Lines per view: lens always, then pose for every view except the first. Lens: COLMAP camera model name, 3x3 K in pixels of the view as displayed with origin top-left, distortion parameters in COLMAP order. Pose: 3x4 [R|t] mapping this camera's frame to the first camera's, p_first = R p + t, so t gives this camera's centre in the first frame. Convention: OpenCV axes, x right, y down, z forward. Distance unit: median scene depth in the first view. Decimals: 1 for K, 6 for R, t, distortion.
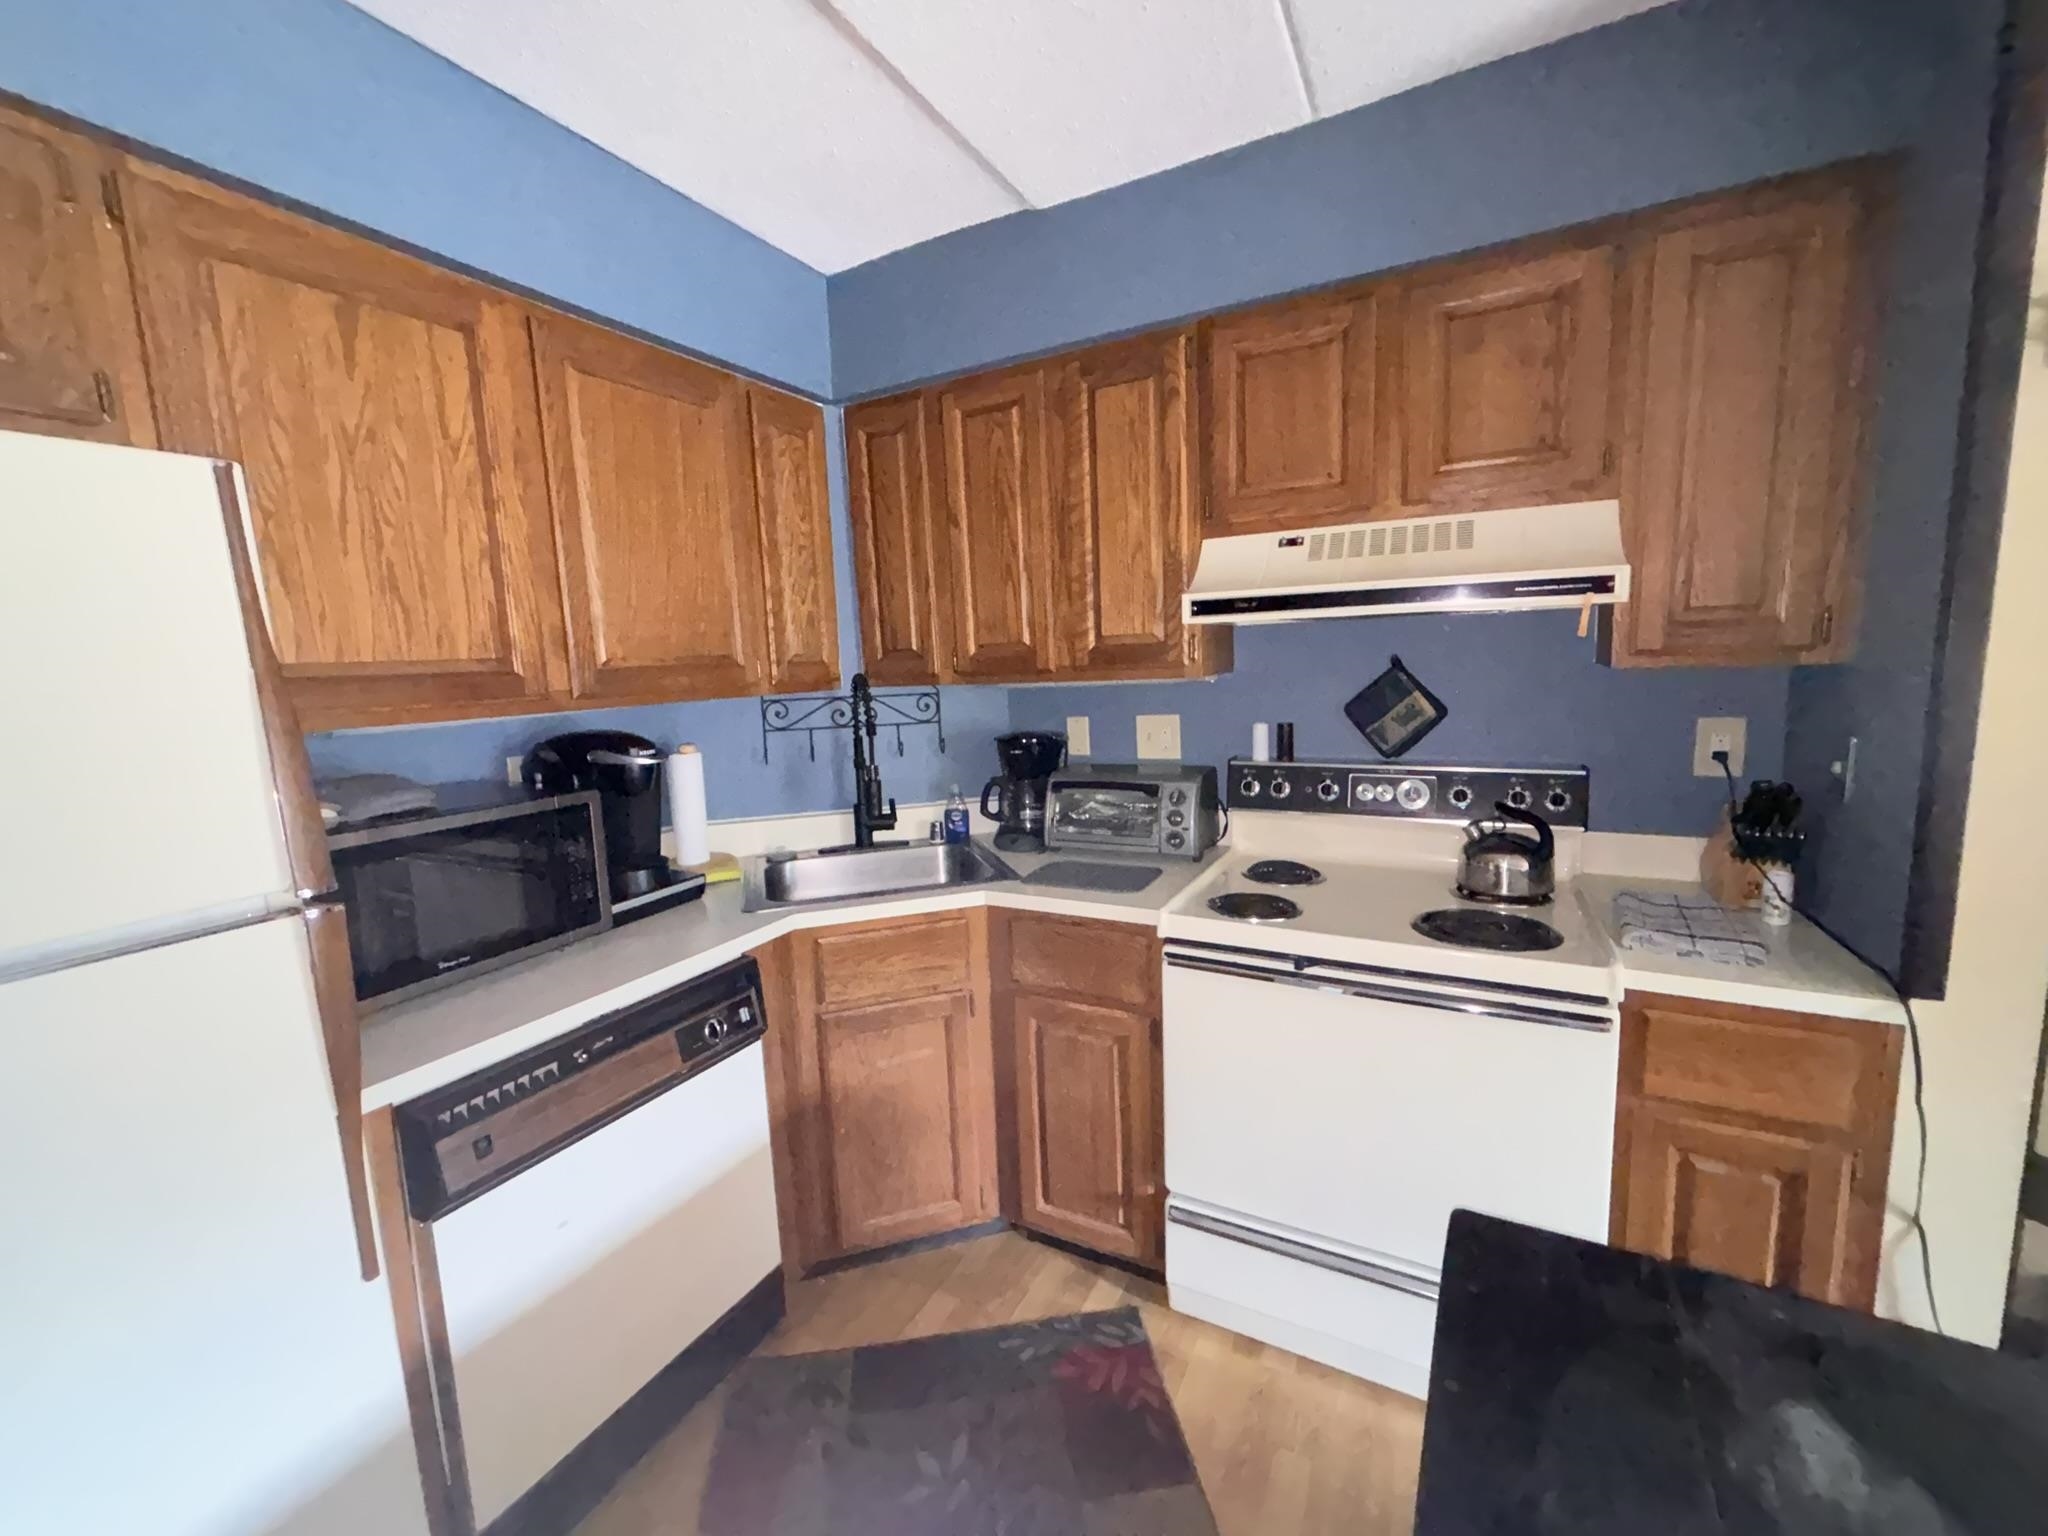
lens RADIAL K [[822.1, 0, 1026.5], [0, 822.1, 762.2], [0, 0, 1]] dist [0.004076, -0.000514]
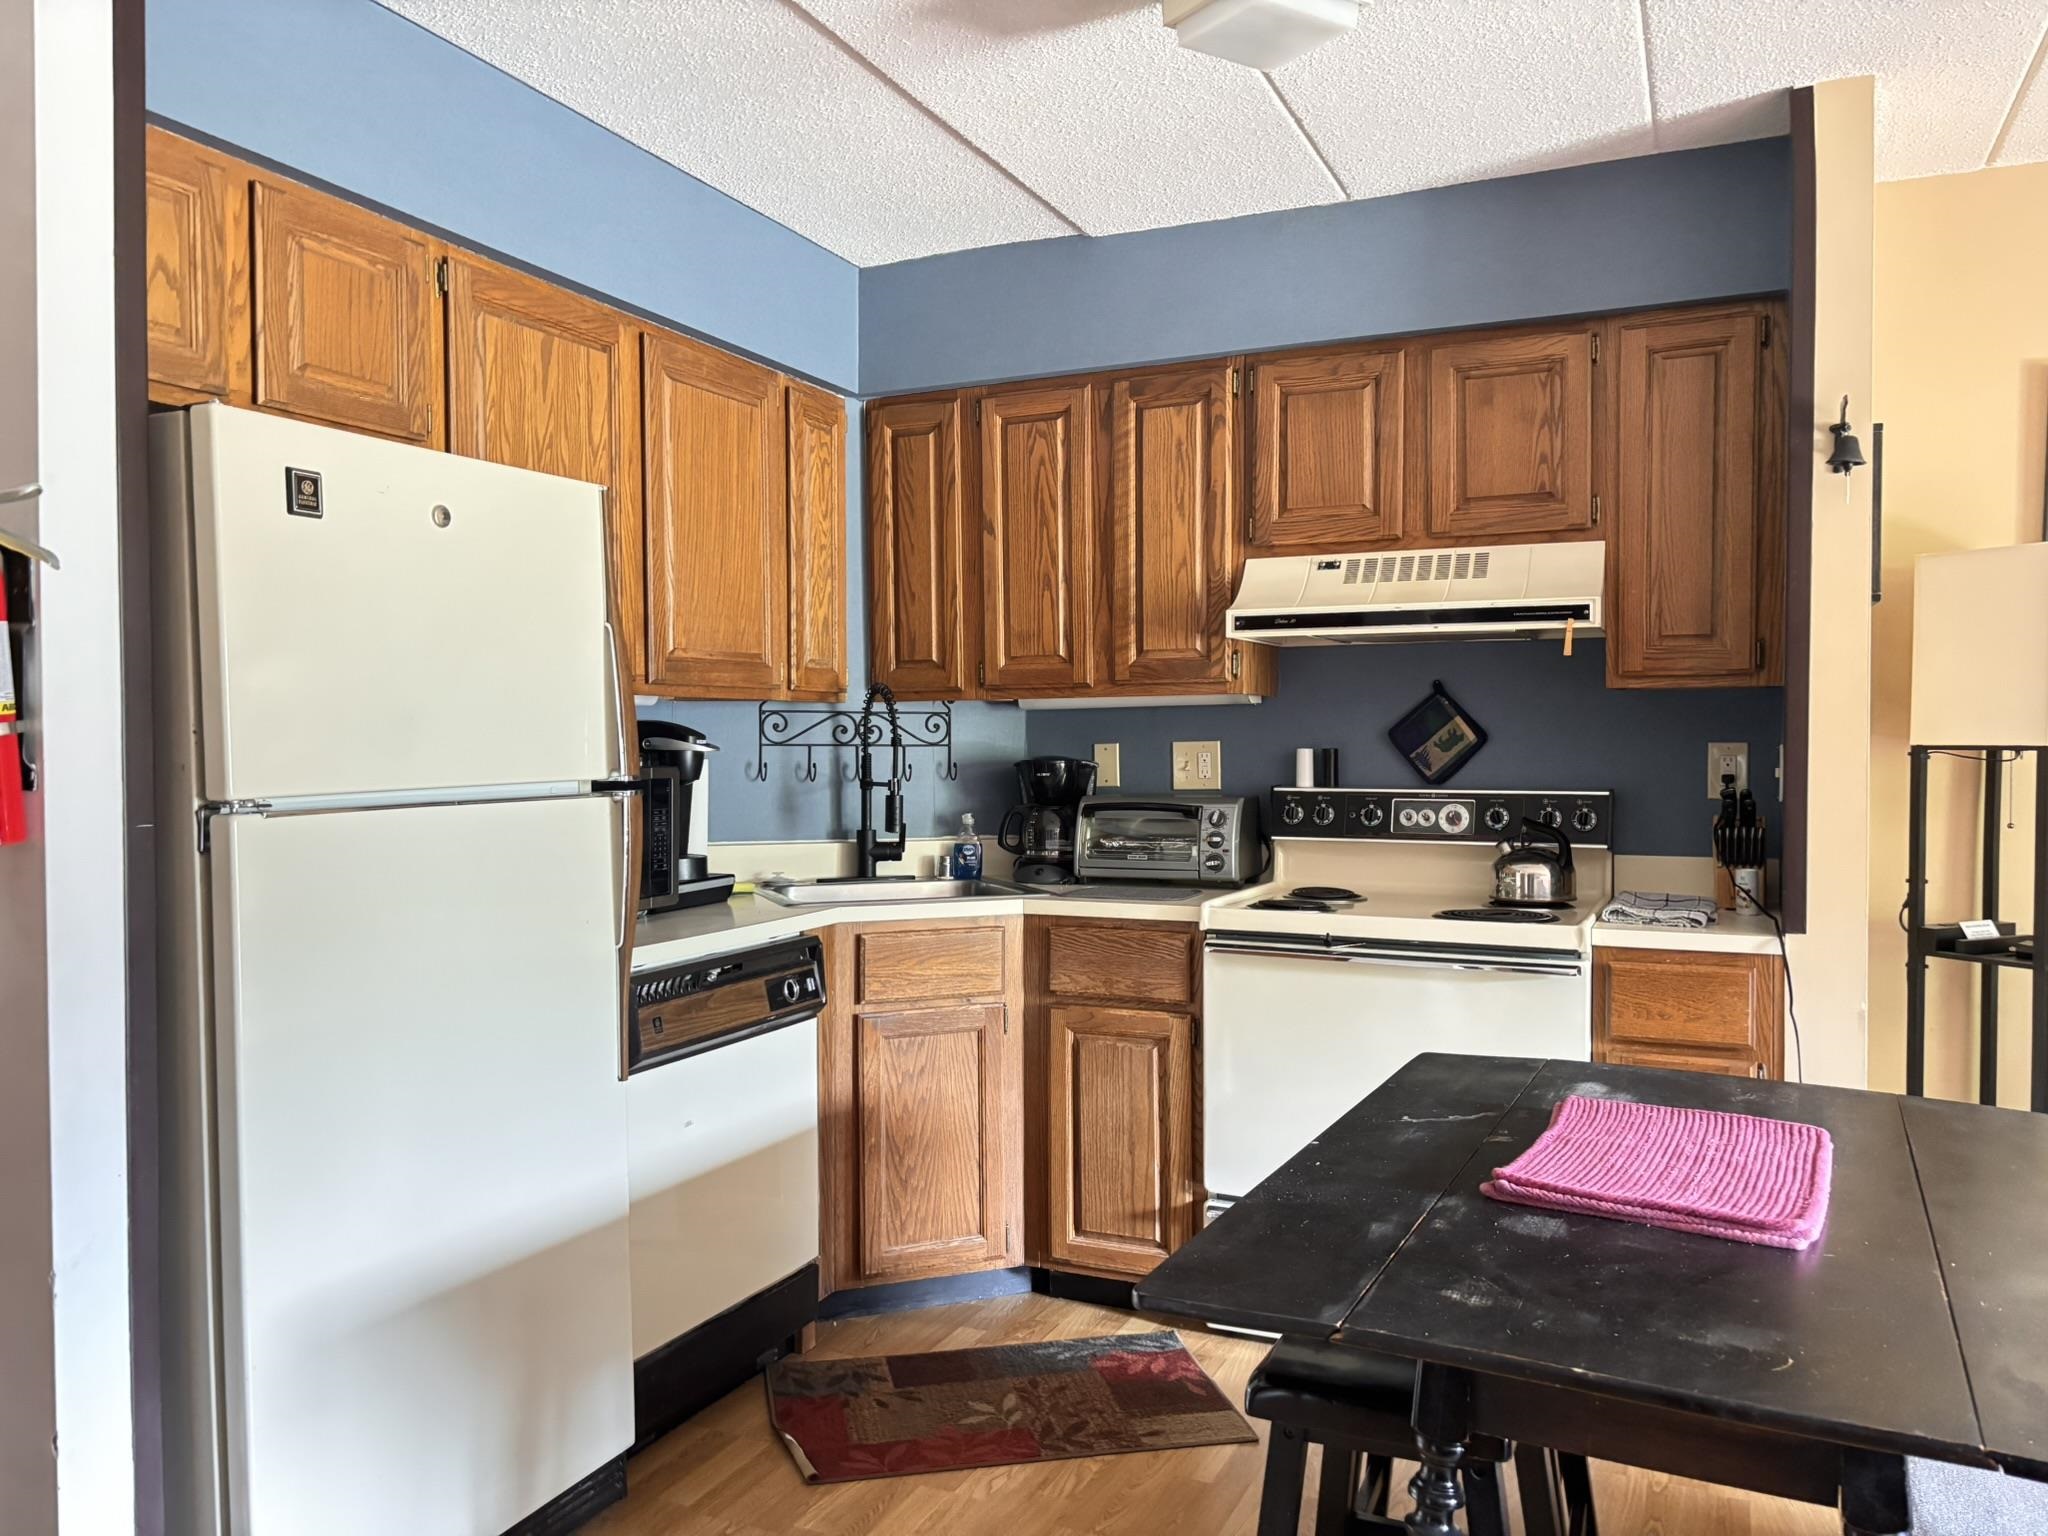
lens RADIAL K [[1549.7, 0, 1033.8], [0, 1549.7, 760.0], [0, 0, 1]] dist [0.097571, -0.164102]
pose [[0.996775, 0.033710, 0.072824, -0.180641], [-0.025073, 0.992884, -0.116414, 0.208748], [-0.076230, 0.114213, 0.990527, -0.863786]]
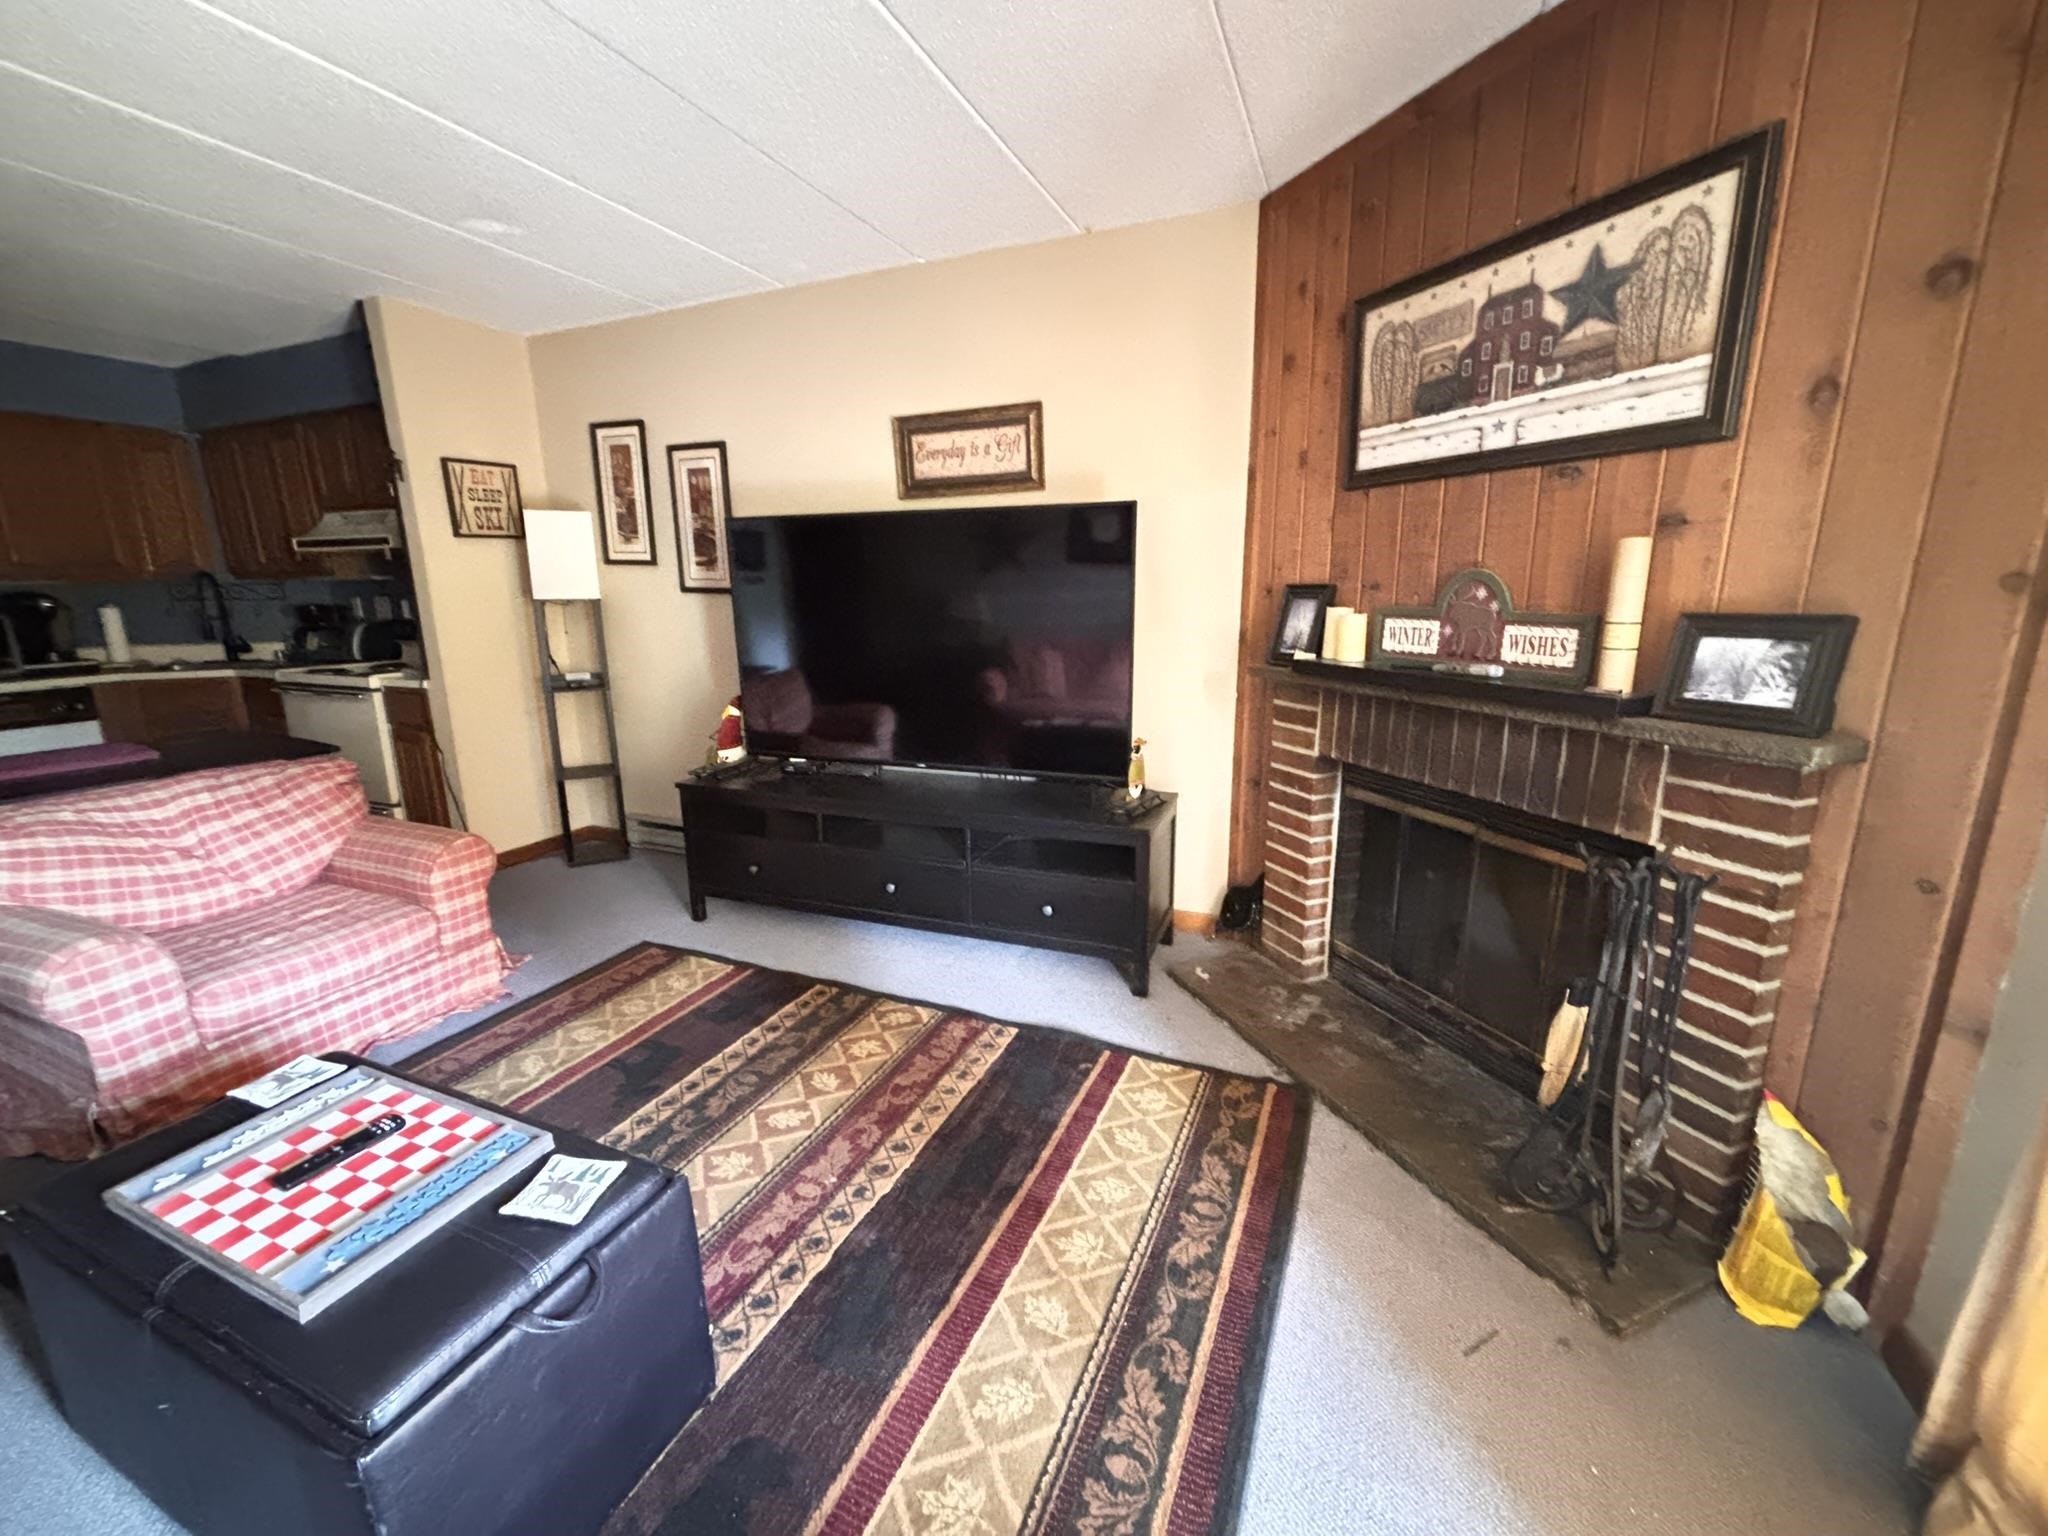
lens RADIAL K [[822.1, 0, 1026.5], [0, 822.1, 762.2], [0, 0, 1]] dist [0.004076, -0.000514]
pose [[0.996258, 0.004547, 0.086314, 1.951550], [-0.011945, 0.996277, 0.085380, 0.192448], [-0.085605, -0.086091, 0.992603, -1.480332]]
